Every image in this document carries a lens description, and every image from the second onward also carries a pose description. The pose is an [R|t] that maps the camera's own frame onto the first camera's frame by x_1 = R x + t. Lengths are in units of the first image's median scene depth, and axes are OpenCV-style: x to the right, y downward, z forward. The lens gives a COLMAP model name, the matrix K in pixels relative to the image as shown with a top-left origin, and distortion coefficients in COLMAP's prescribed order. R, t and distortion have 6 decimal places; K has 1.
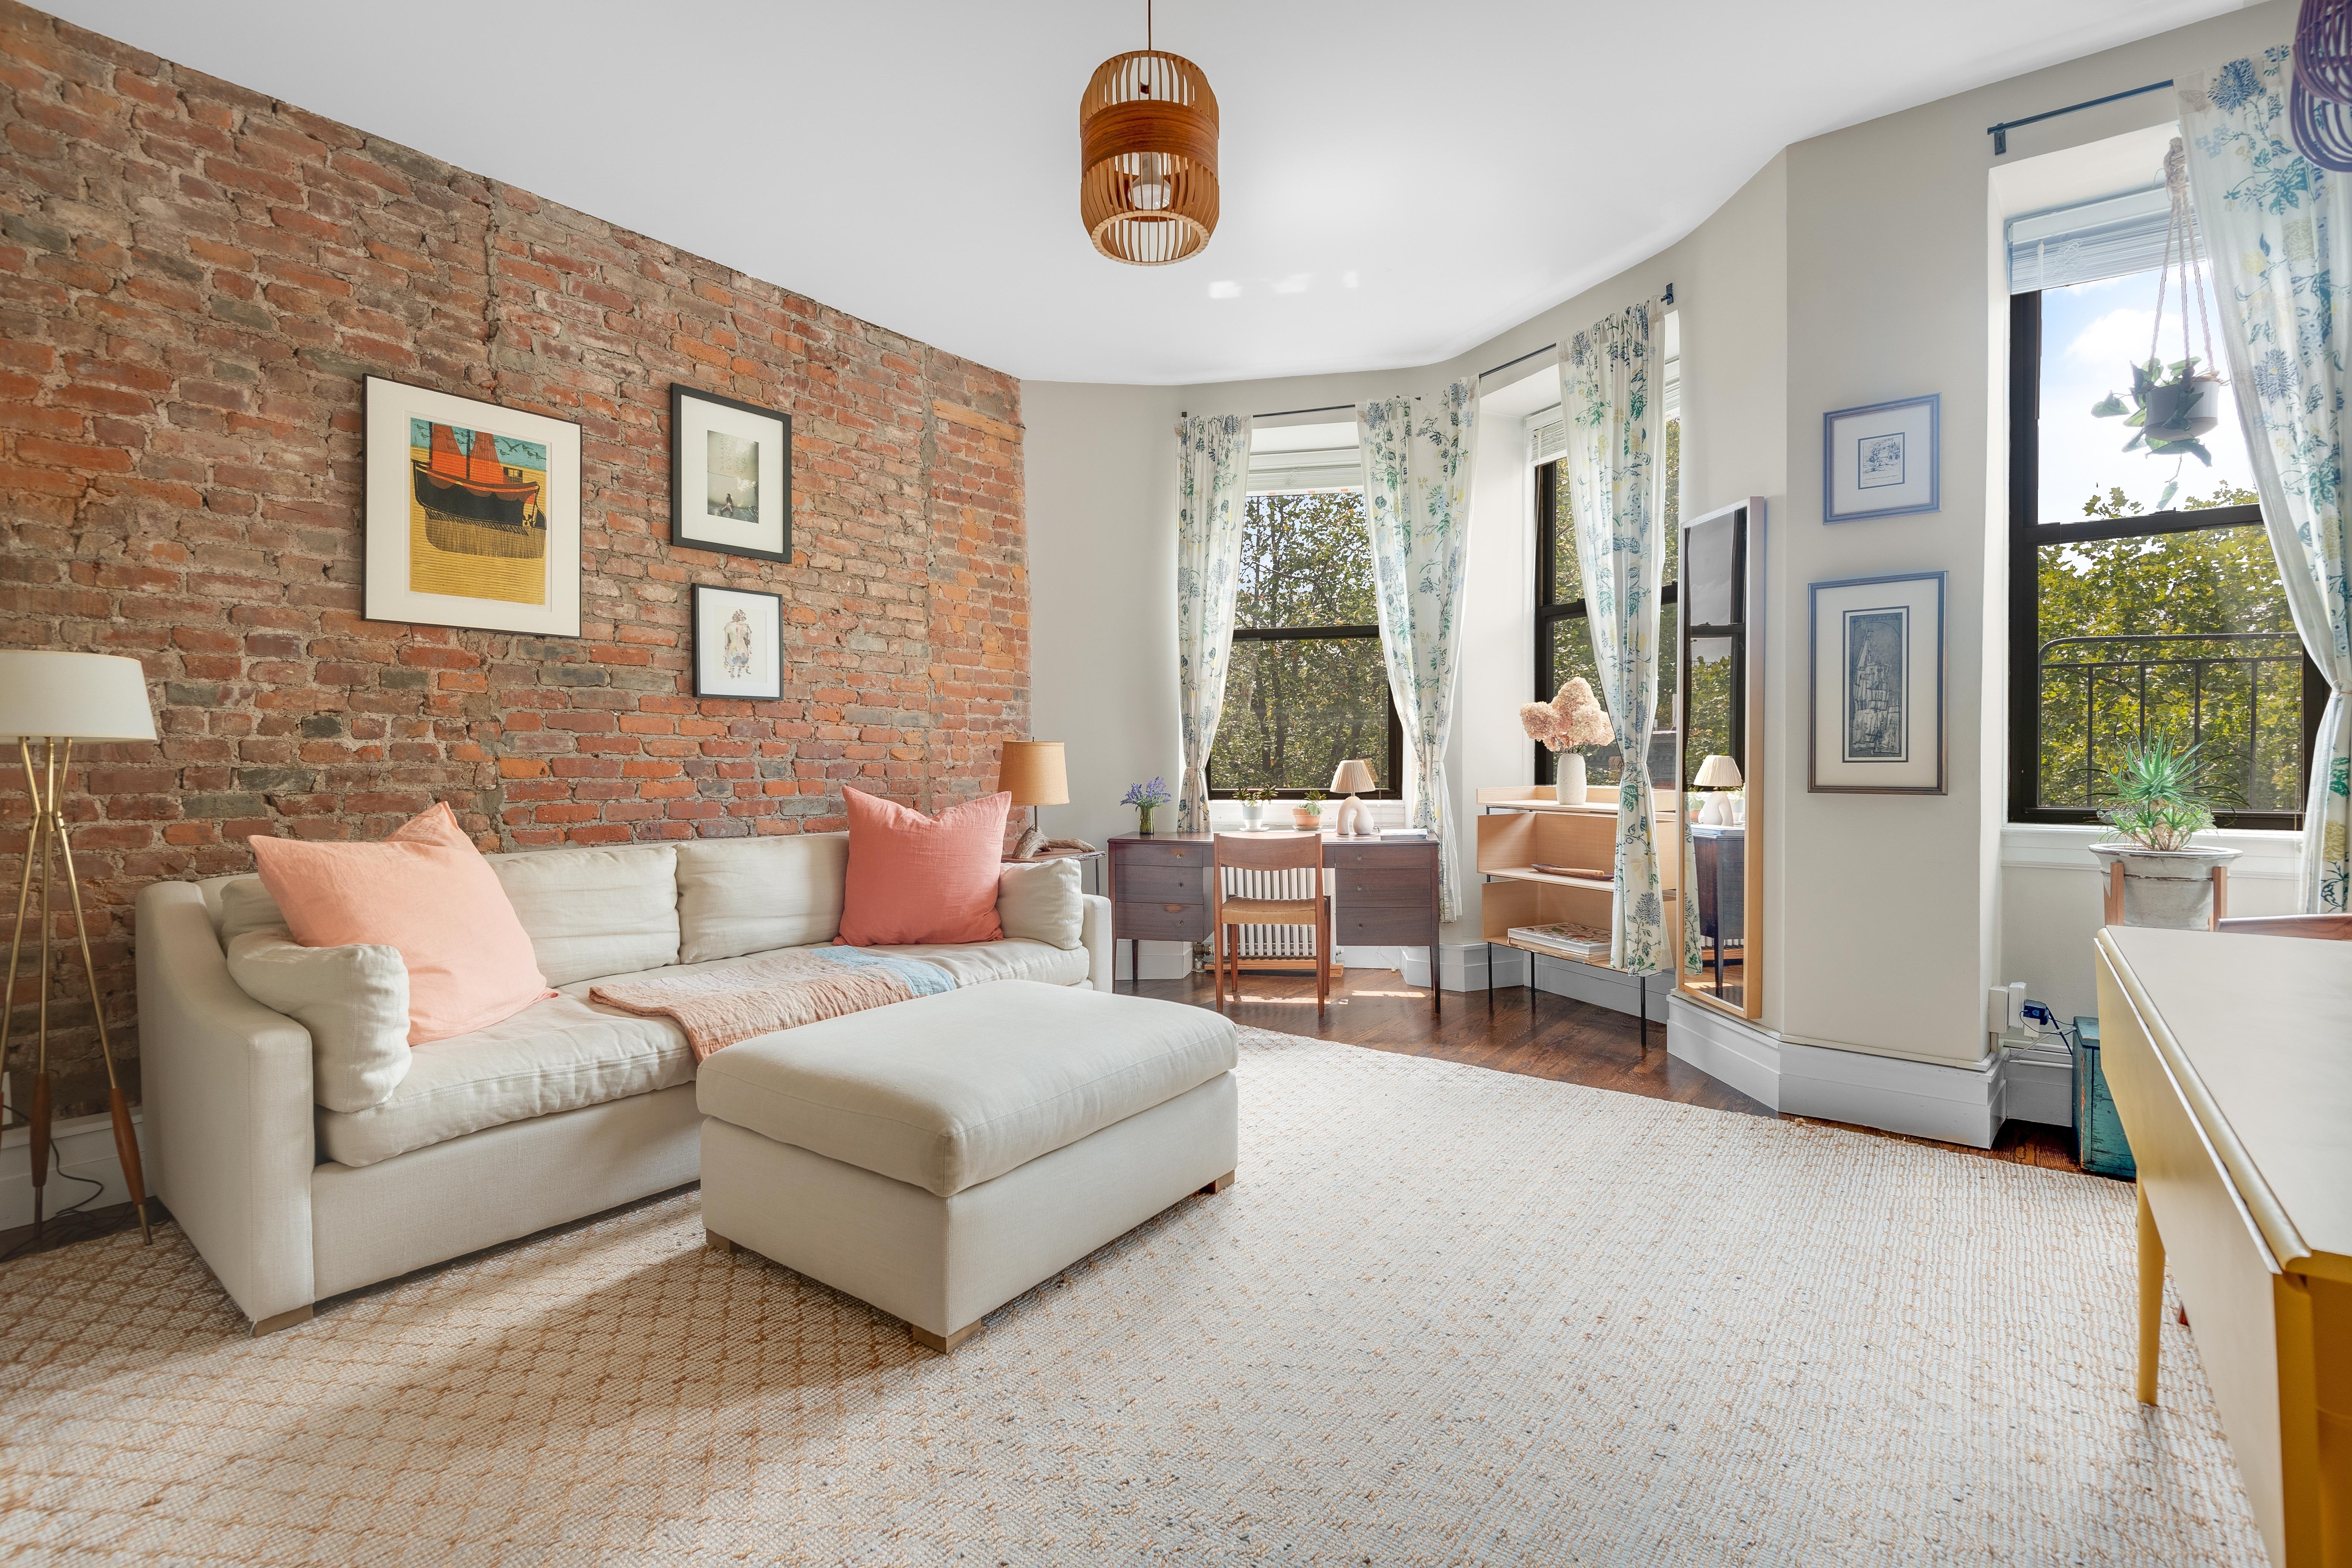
lens RADIAL K [[1071.8, 0, 1186.3], [0, 1071.8, 779.8], [0, 0, 1]] dist [-0.000115, -0.011326]
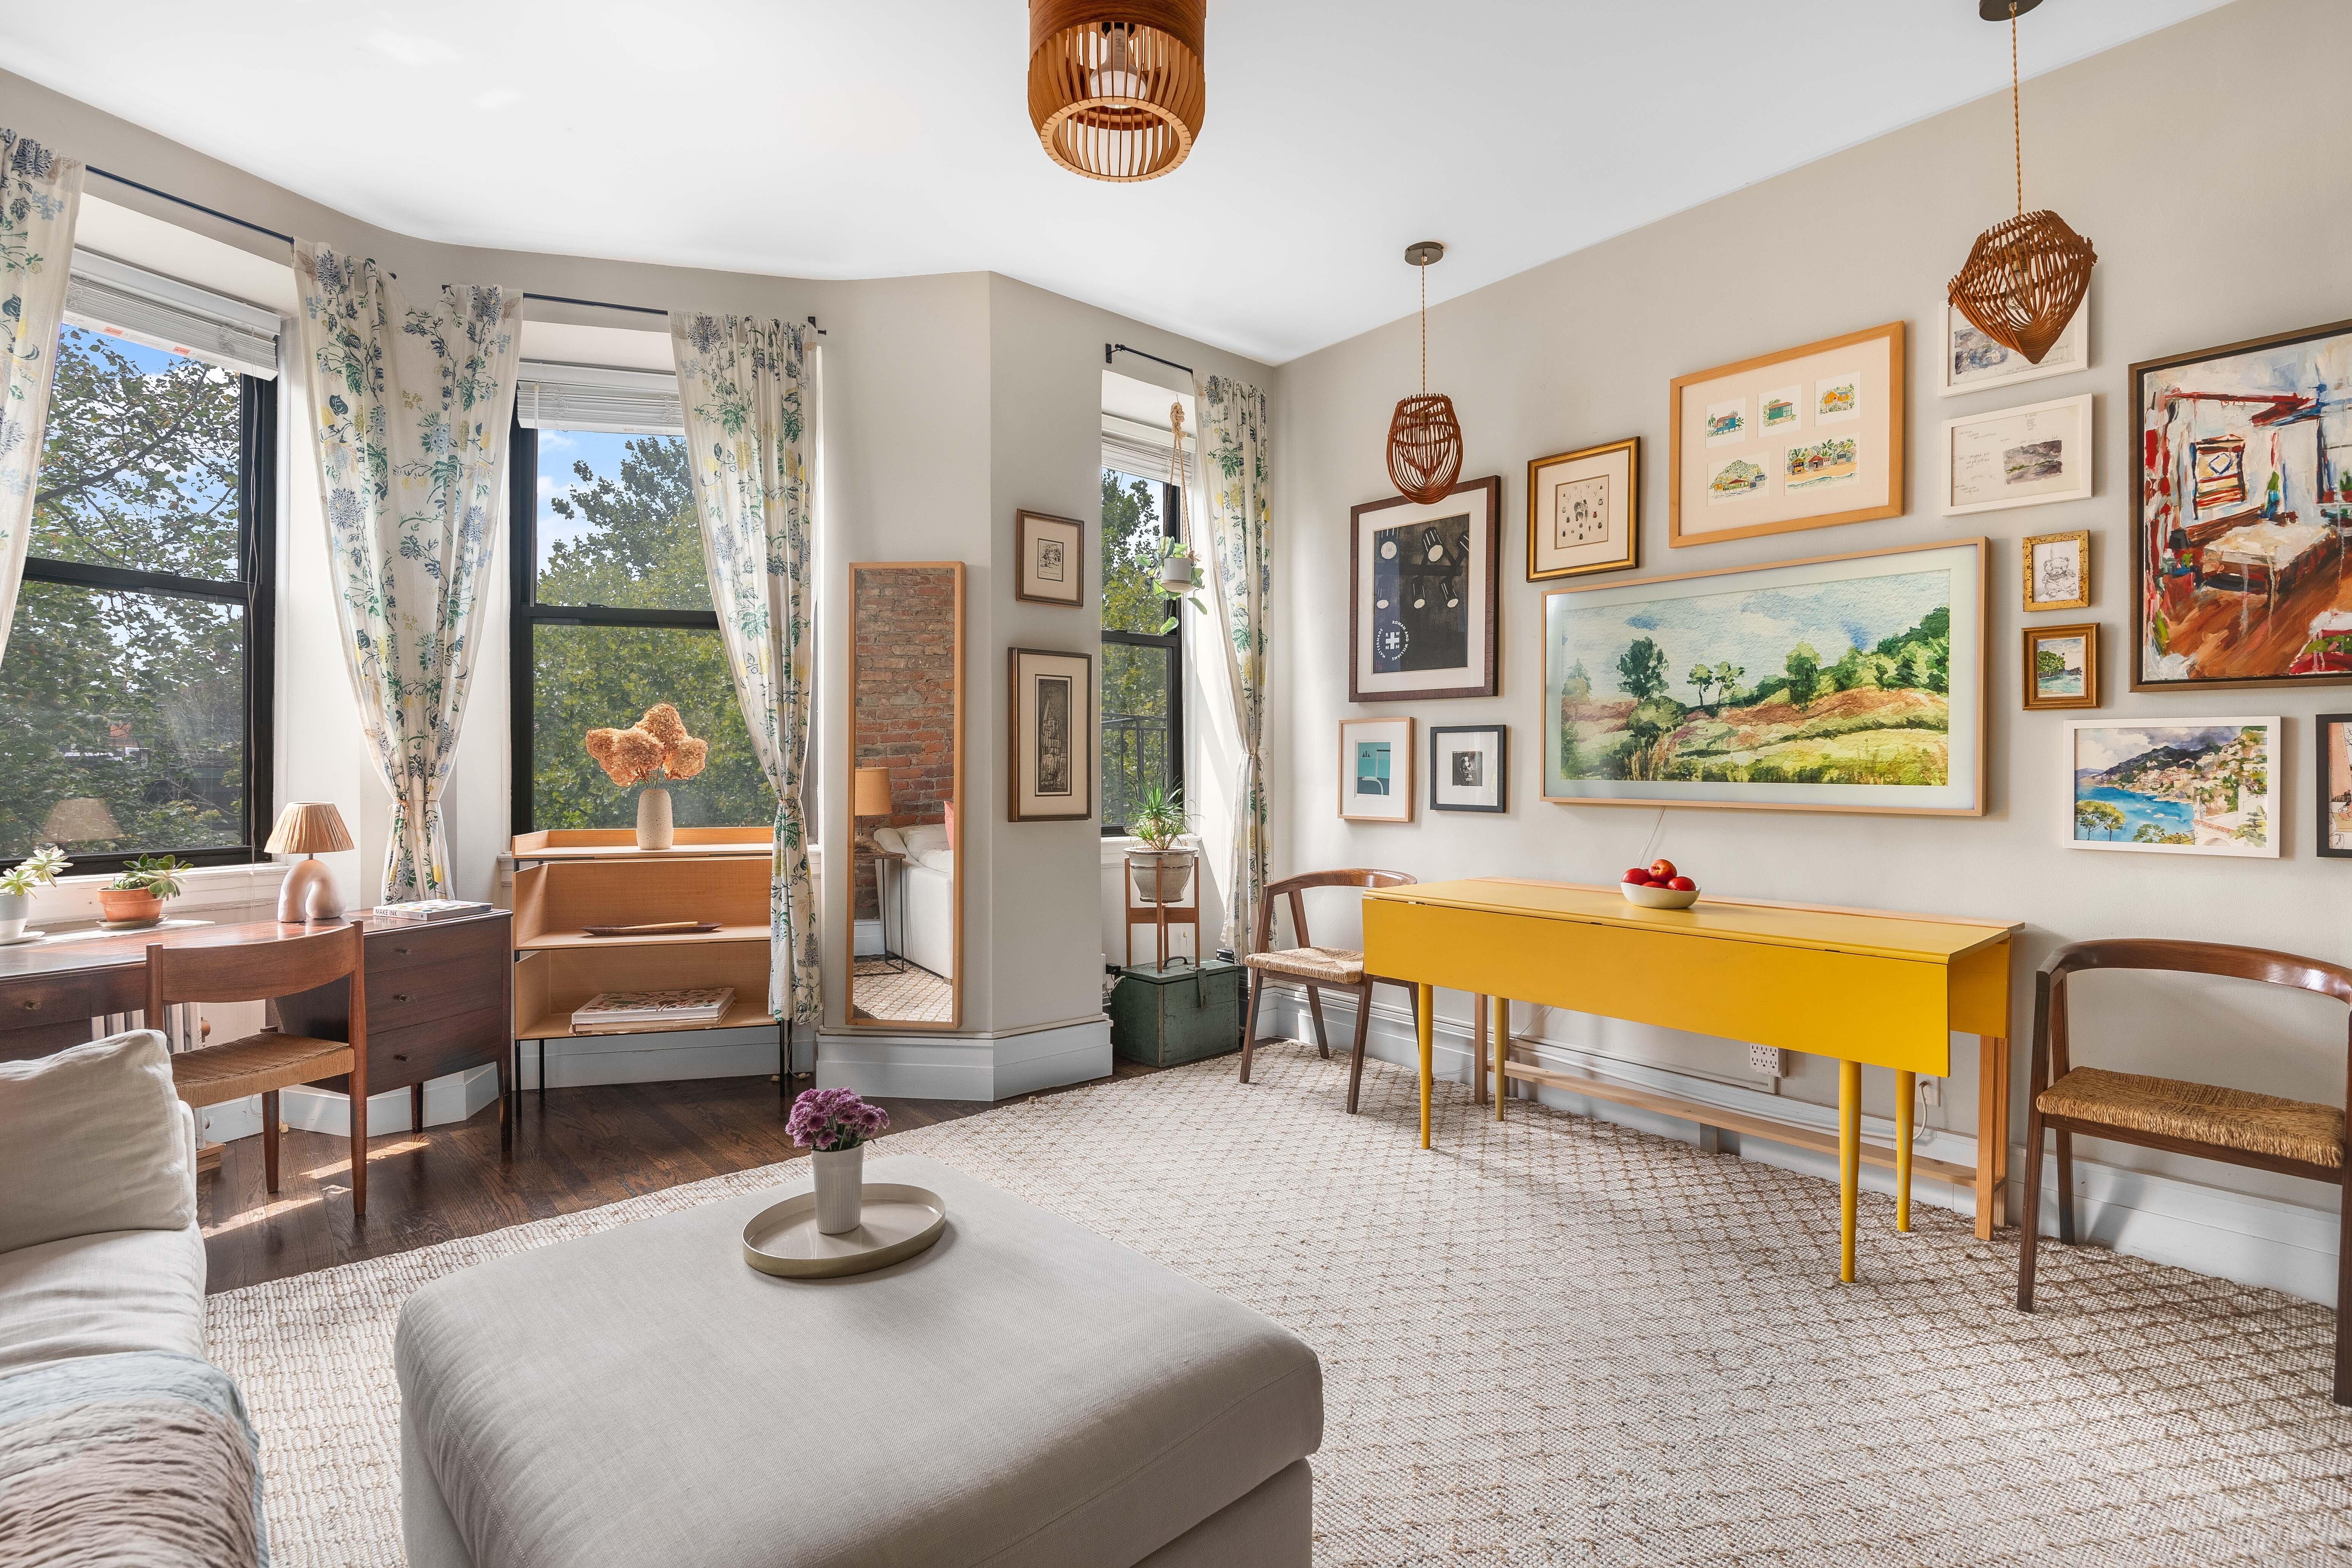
lens RADIAL K [[1071.8, 0, 1186.3], [0, 1071.8, 779.8], [0, 0, 1]] dist [-0.000115, -0.011326]
pose [[0.194199, 0.001964, 0.980960, -0.546536], [0.022296, 0.999731, -0.006415, -0.023142], [-0.980709, 0.023117, 0.194103, 0.572749]]
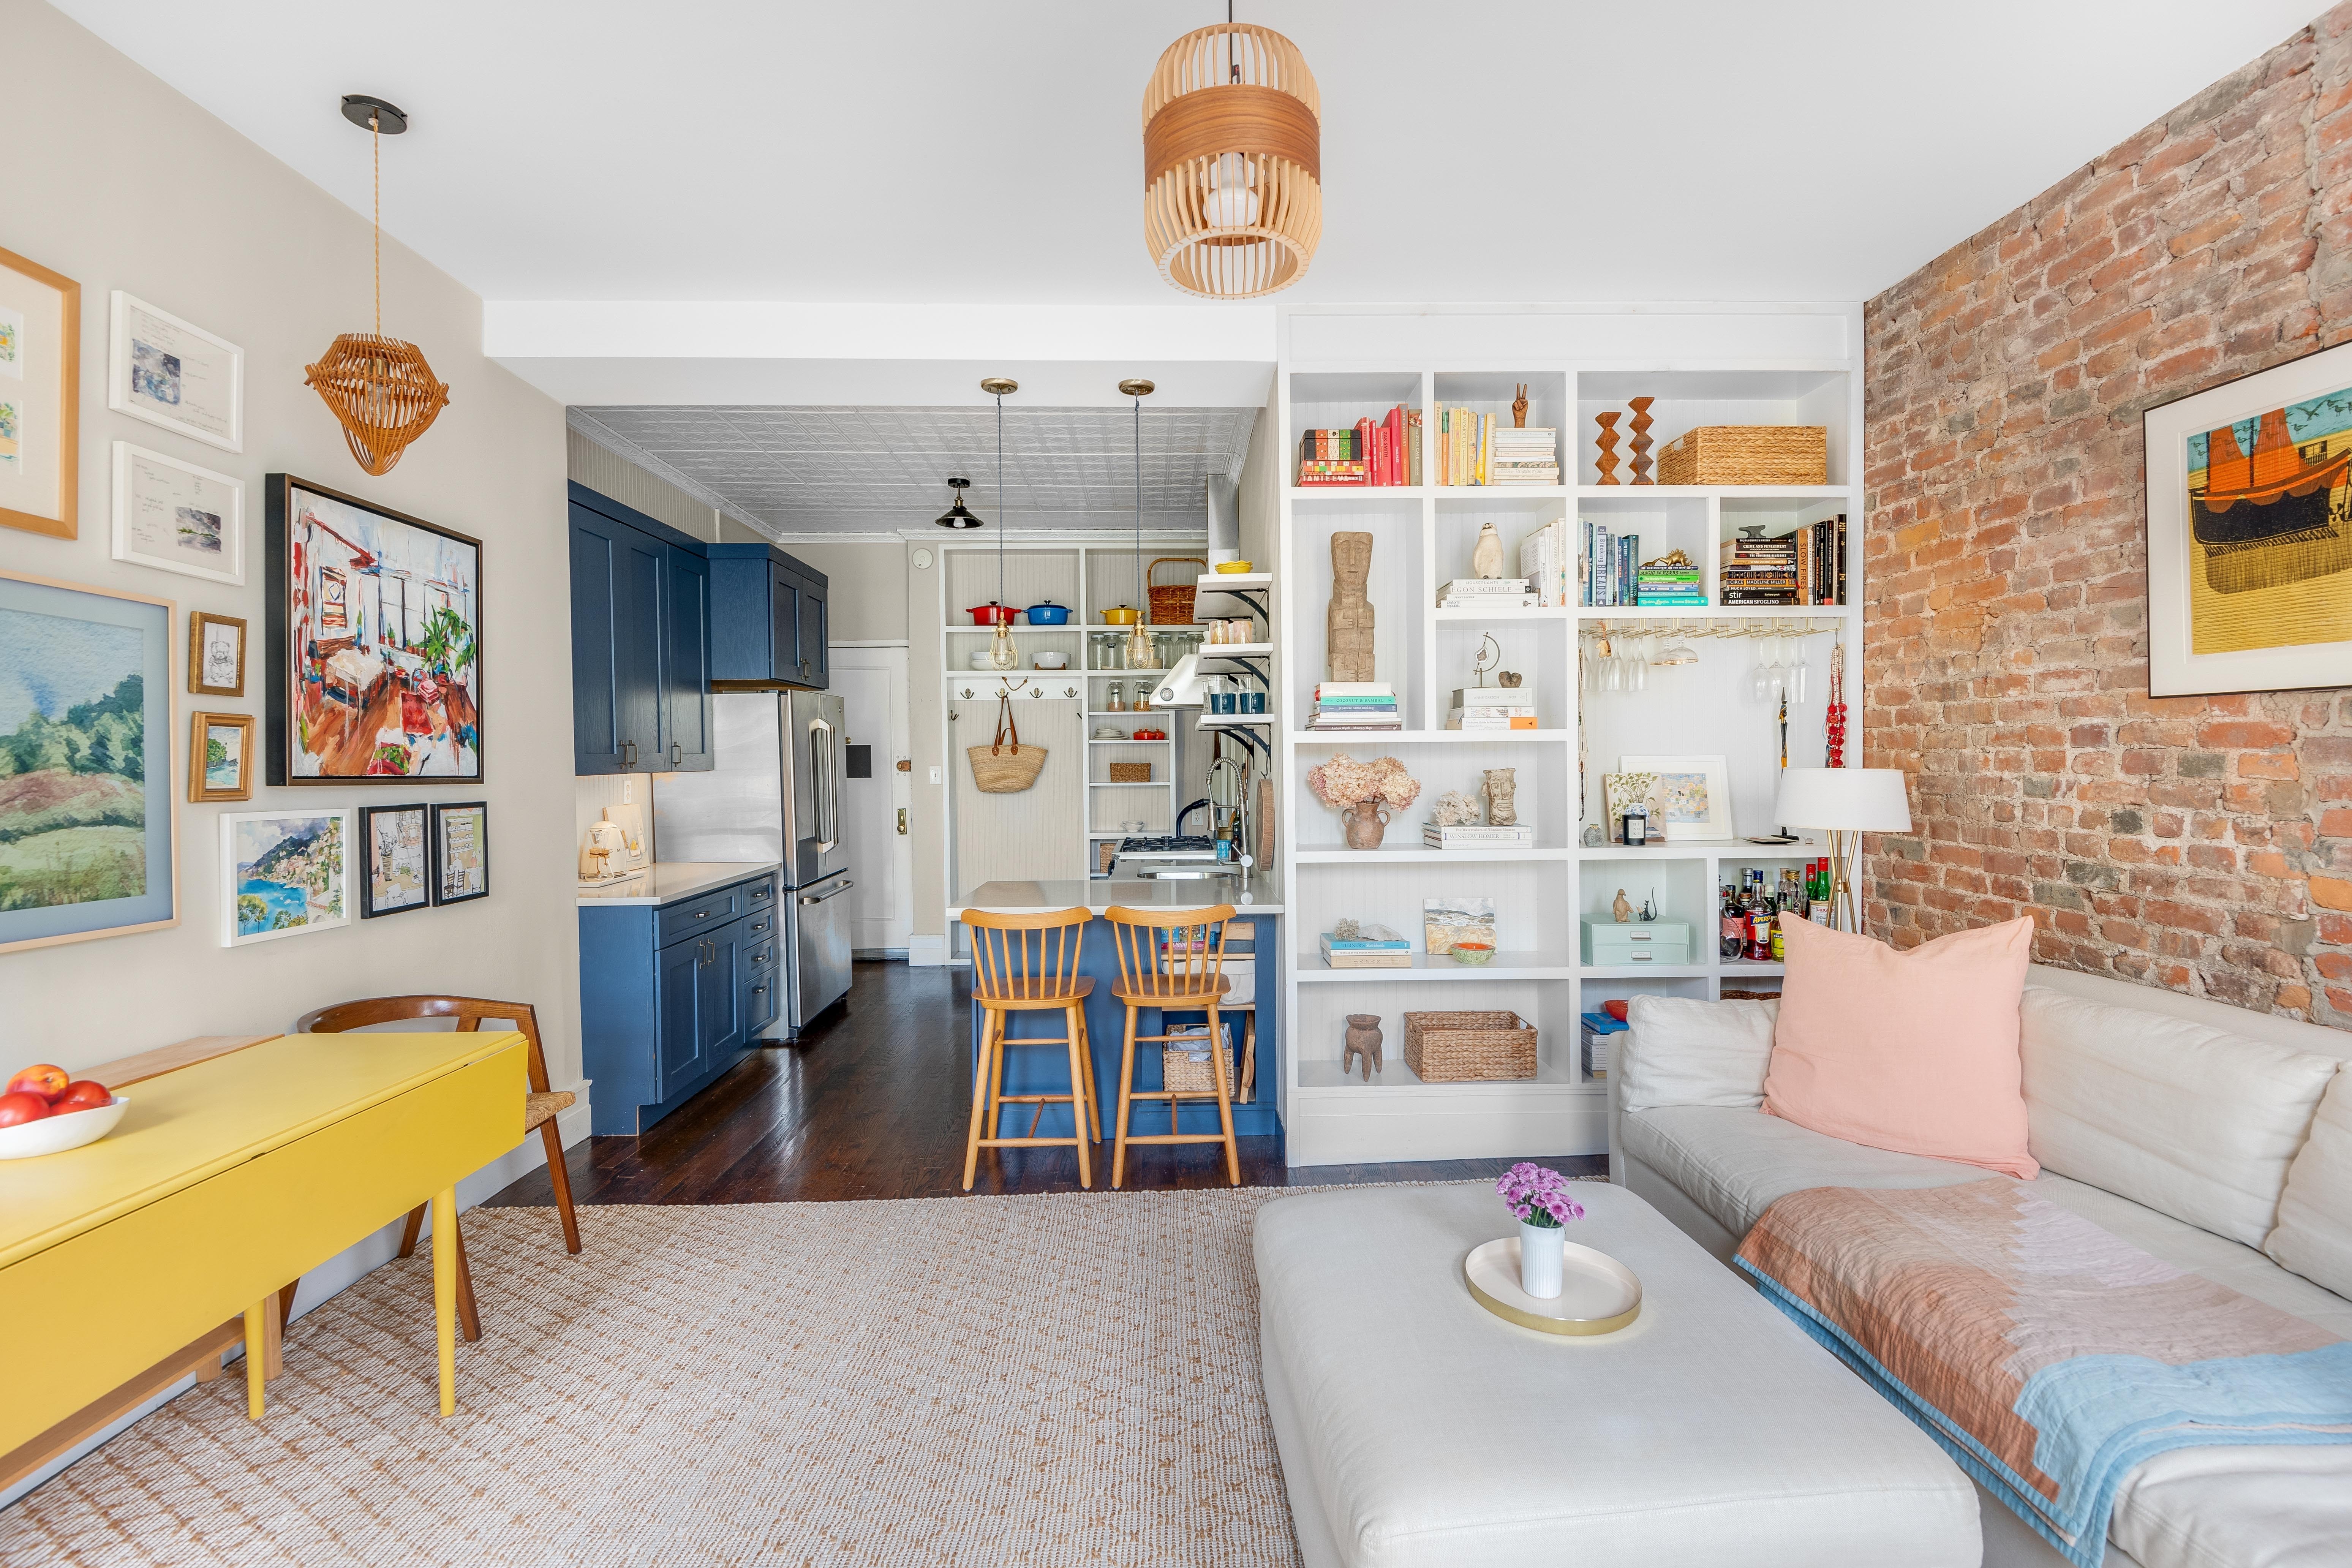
lens RADIAL K [[1071.8, 0, 1186.3], [0, 1071.8, 779.8], [0, 0, 1]] dist [-0.000115, -0.011326]
pose [[-0.773169, 0.025672, -0.633680, 0.351039], [0.001482, 0.999251, 0.038674, -0.113900], [0.634198, 0.028963, -0.772628, 1.121398]]
